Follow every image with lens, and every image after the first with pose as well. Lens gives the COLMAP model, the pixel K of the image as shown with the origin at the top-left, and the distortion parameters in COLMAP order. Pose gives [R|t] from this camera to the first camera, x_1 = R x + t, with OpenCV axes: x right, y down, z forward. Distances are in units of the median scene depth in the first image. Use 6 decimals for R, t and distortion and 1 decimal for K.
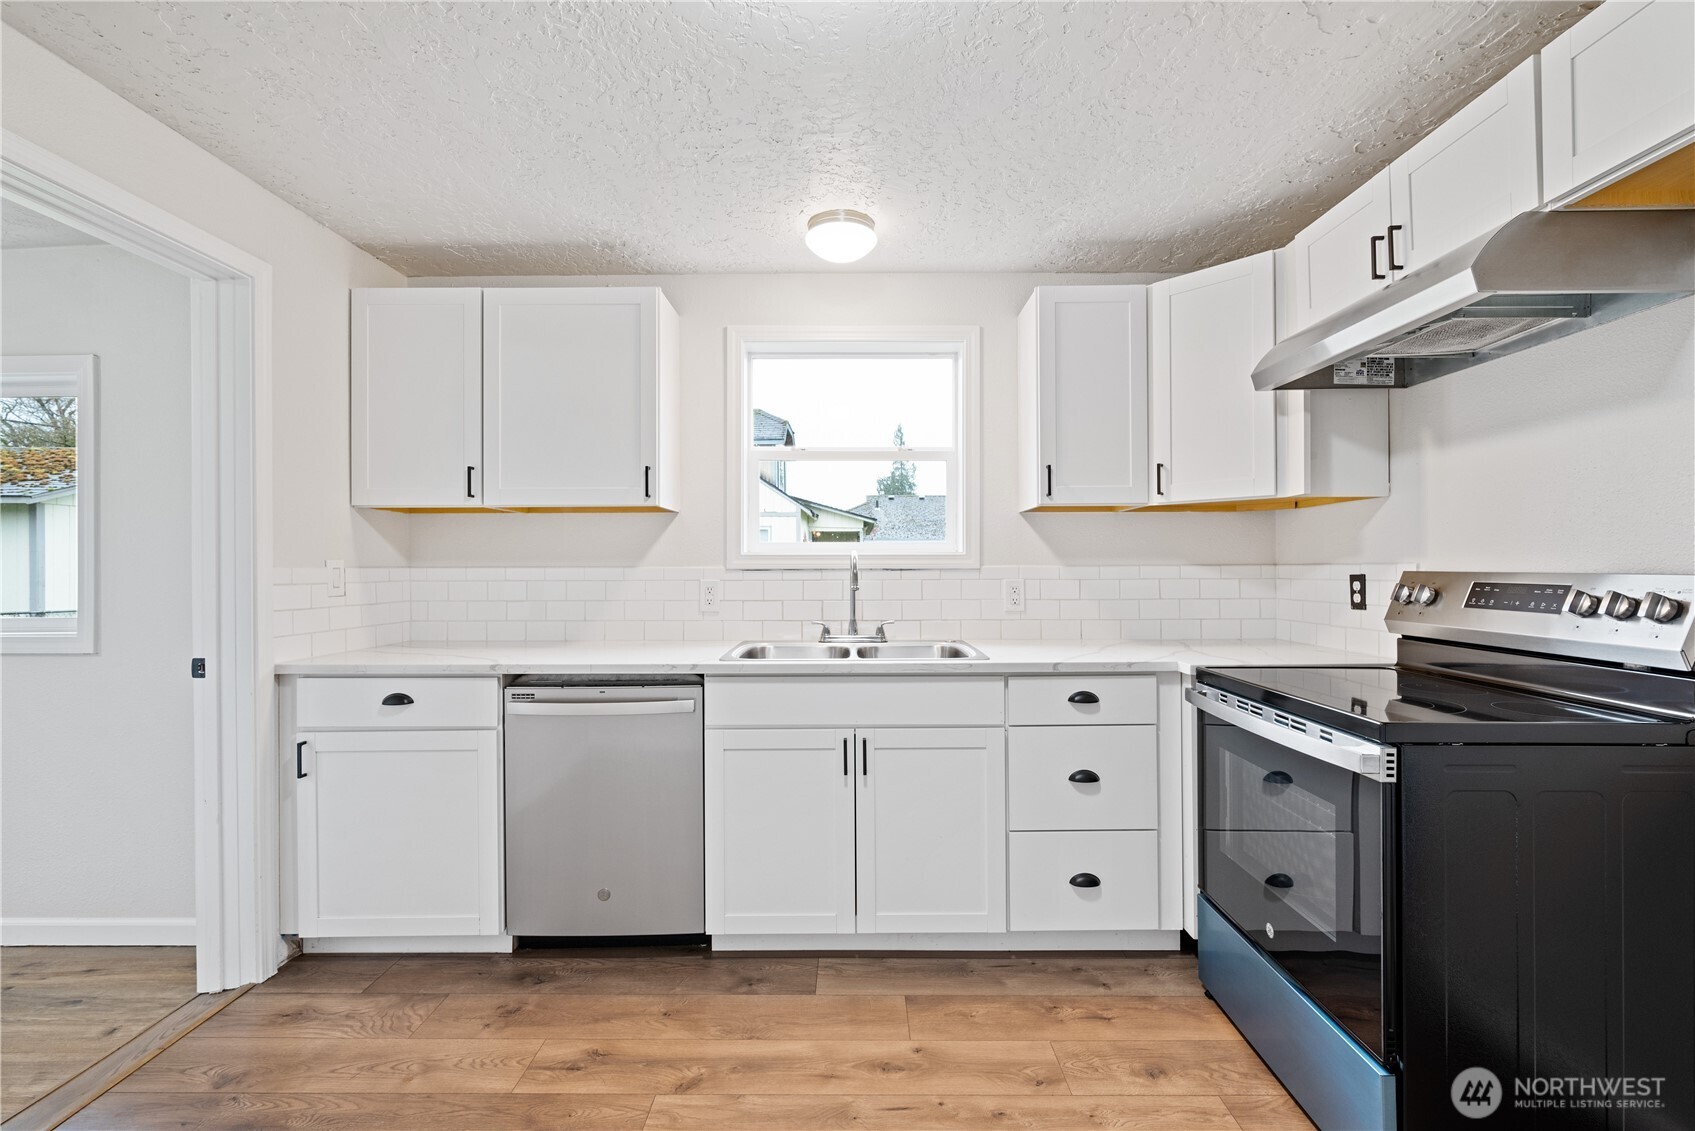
lens RADIAL K [[740.7, 0, 839.0], [0, 740.7, 563.7], [0, 0, 1]] dist [-0.001255, 0.000190]
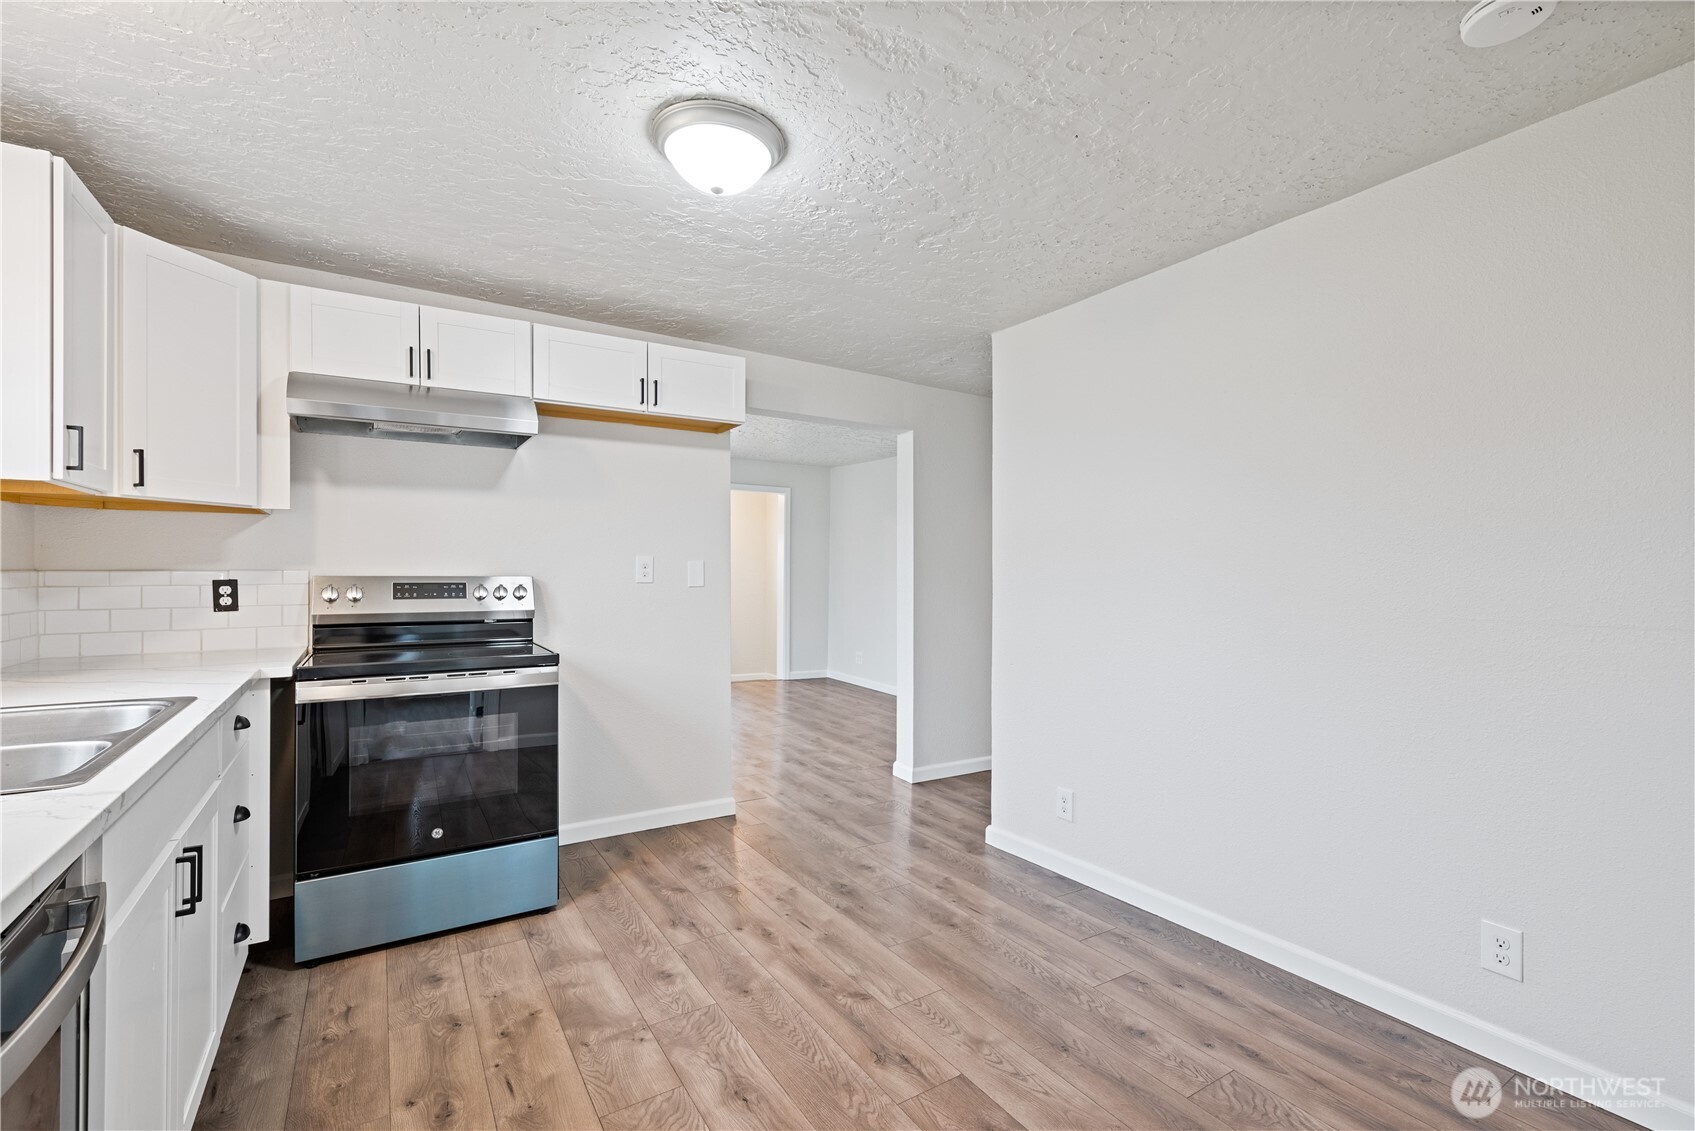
lens RADIAL K [[740.7, 0, 878.7], [0, 740.7, 569.3], [0, 0, 1]] dist [-0.001255, 0.000190]
pose [[-0.582227, 0.003572, 0.813018, -0.815952], [-0.002586, 0.999977, -0.006246, 0.003093], [-0.813022, -0.005739, -0.582205, 0.893905]]
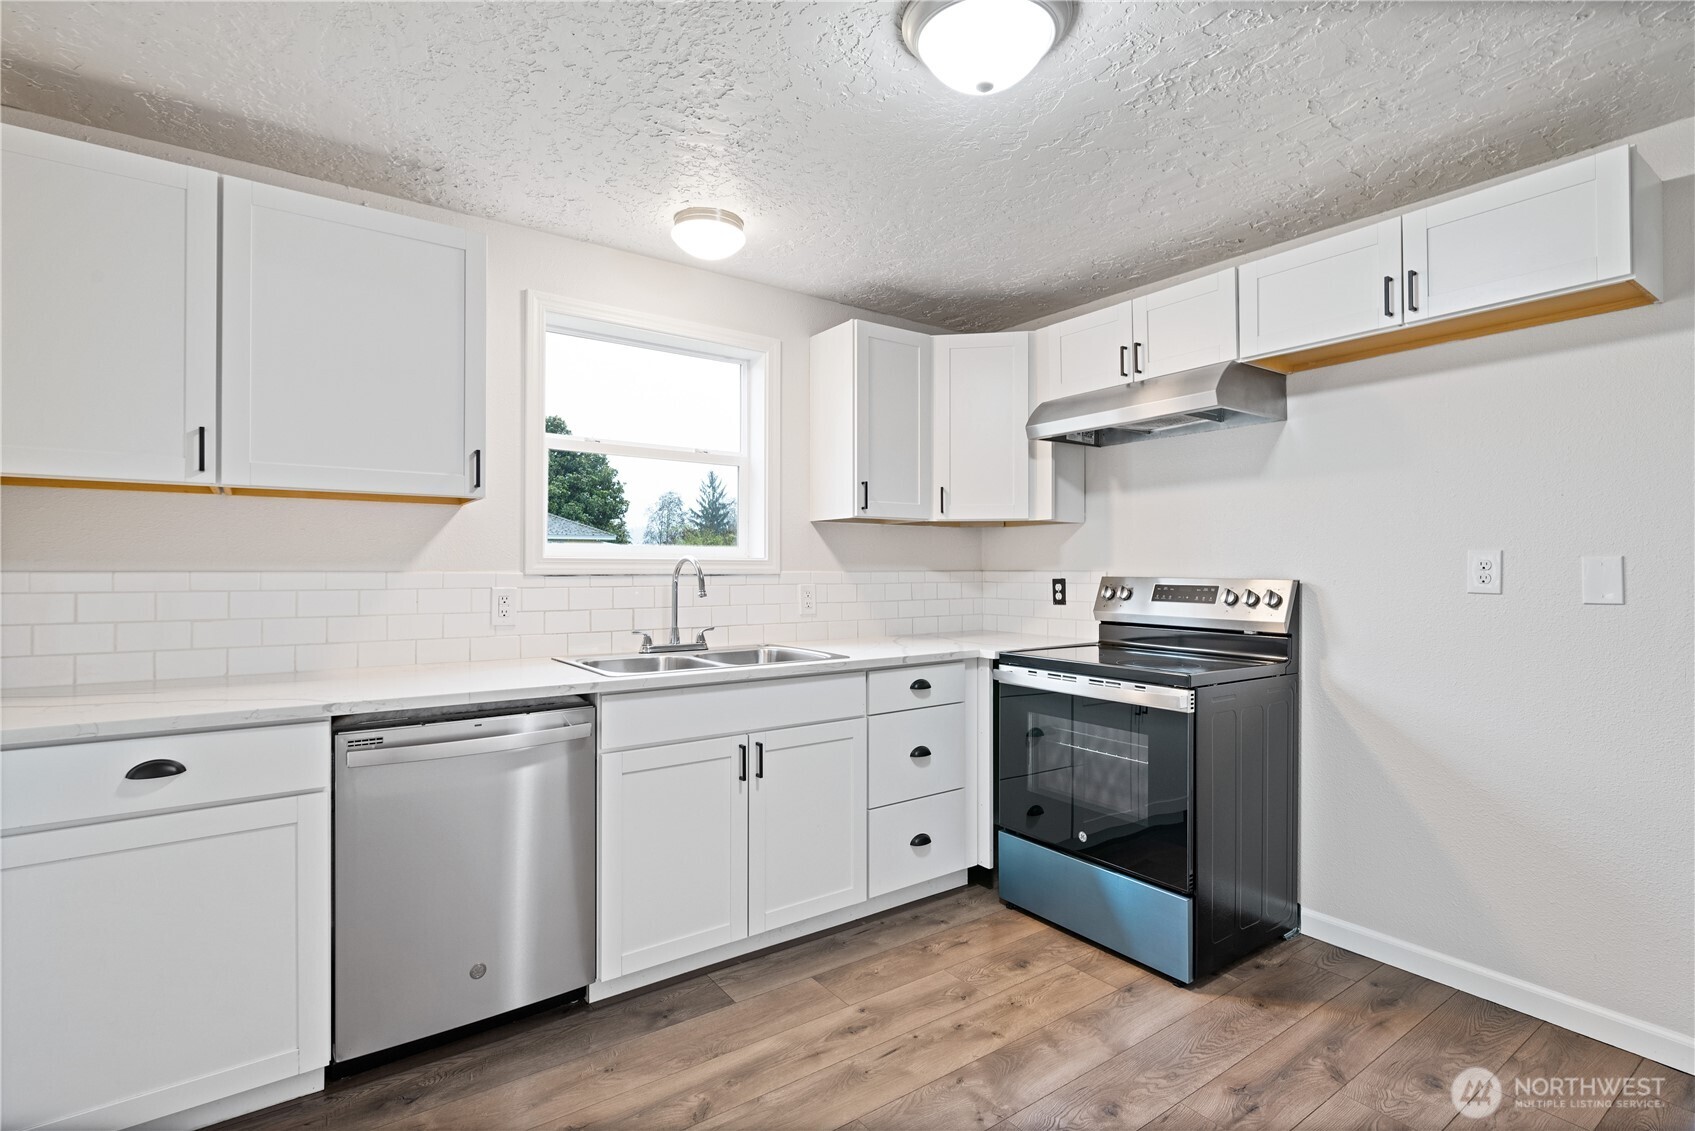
lens RADIAL K [[828.6, 0, 838.3], [0, 828.6, 566.9], [0, 0, 1]] dist [-0.003785, -0.000147]
pose [[0.801209, 0.005600, 0.598358, -0.560508], [-0.007169, 0.999974, 0.000241, -0.005332], [-0.598341, -0.004483, 0.801229, 0.026709]]
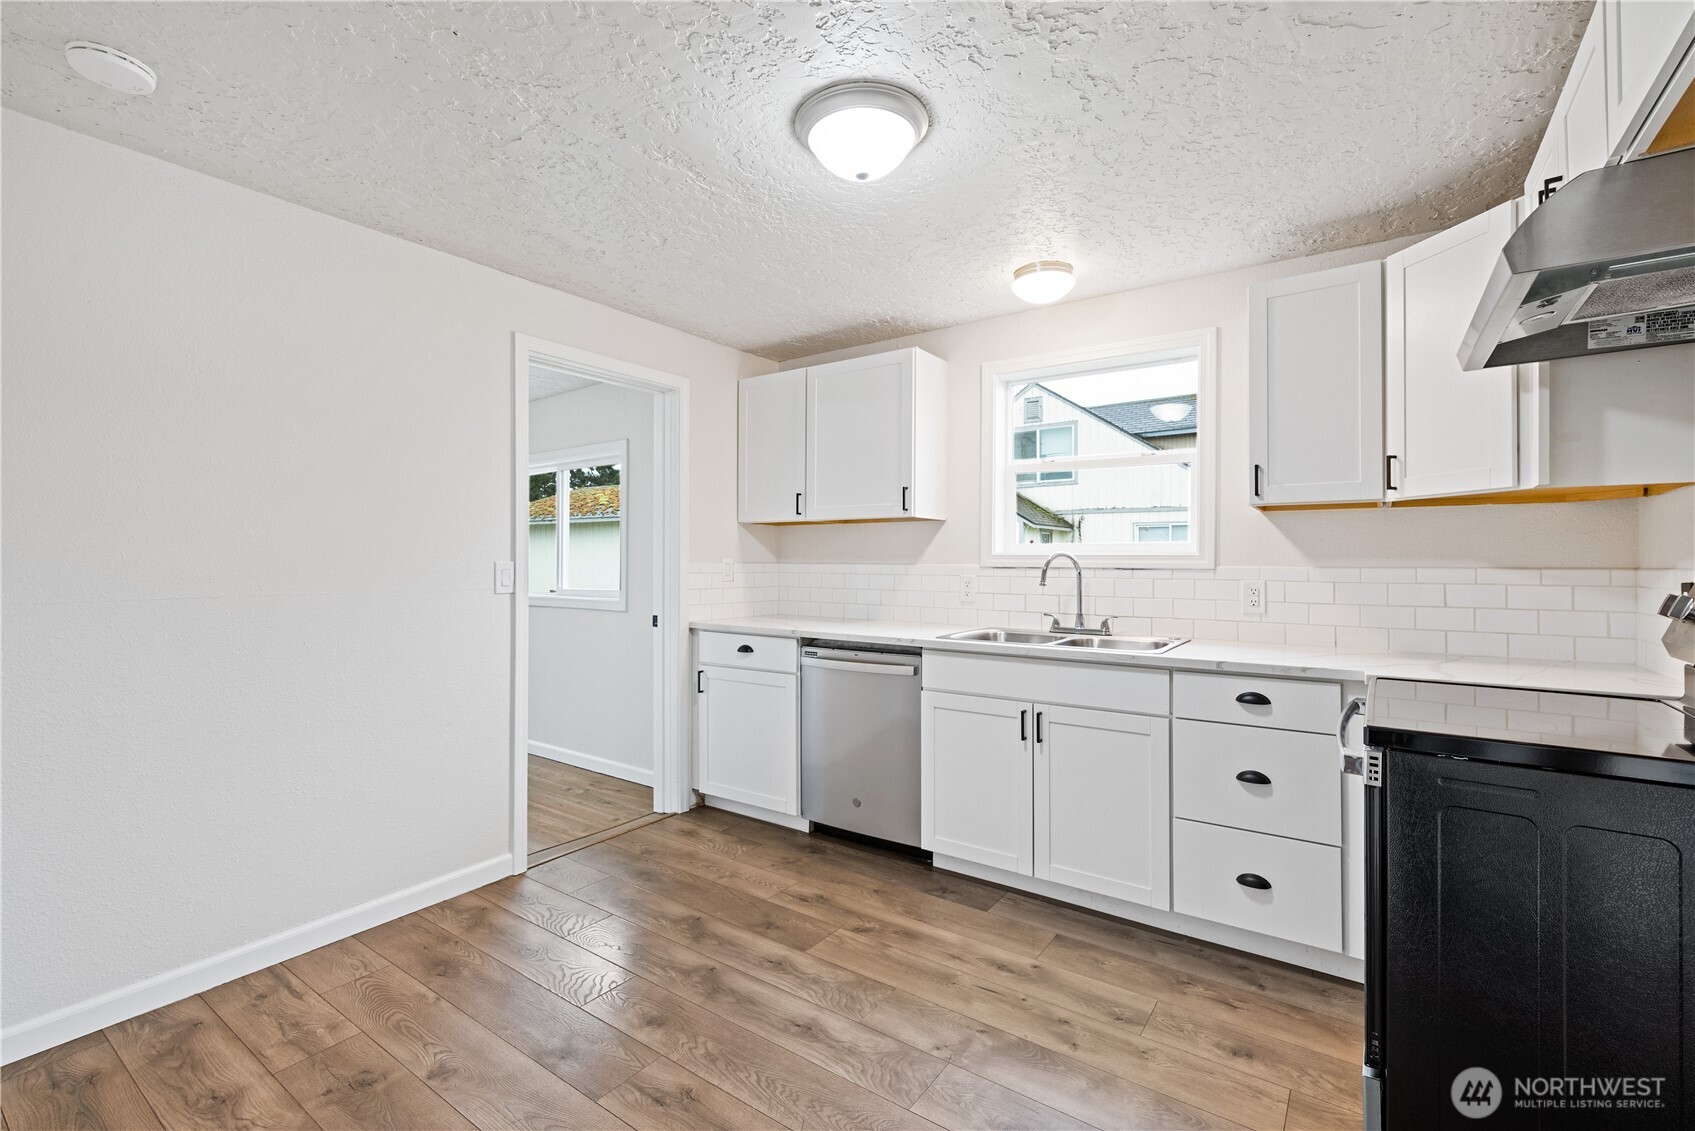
lens RADIAL K [[740.7, 0, 823.5], [0, 740.7, 556.8], [0, 0, 1]] dist [-0.001255, 0.000190]
pose [[0.809279, 0.003345, -0.587415, 0.447914], [-0.006688, 0.999971, -0.003519, -0.003818], [0.587386, 0.006777, 0.809278, -0.155203]]
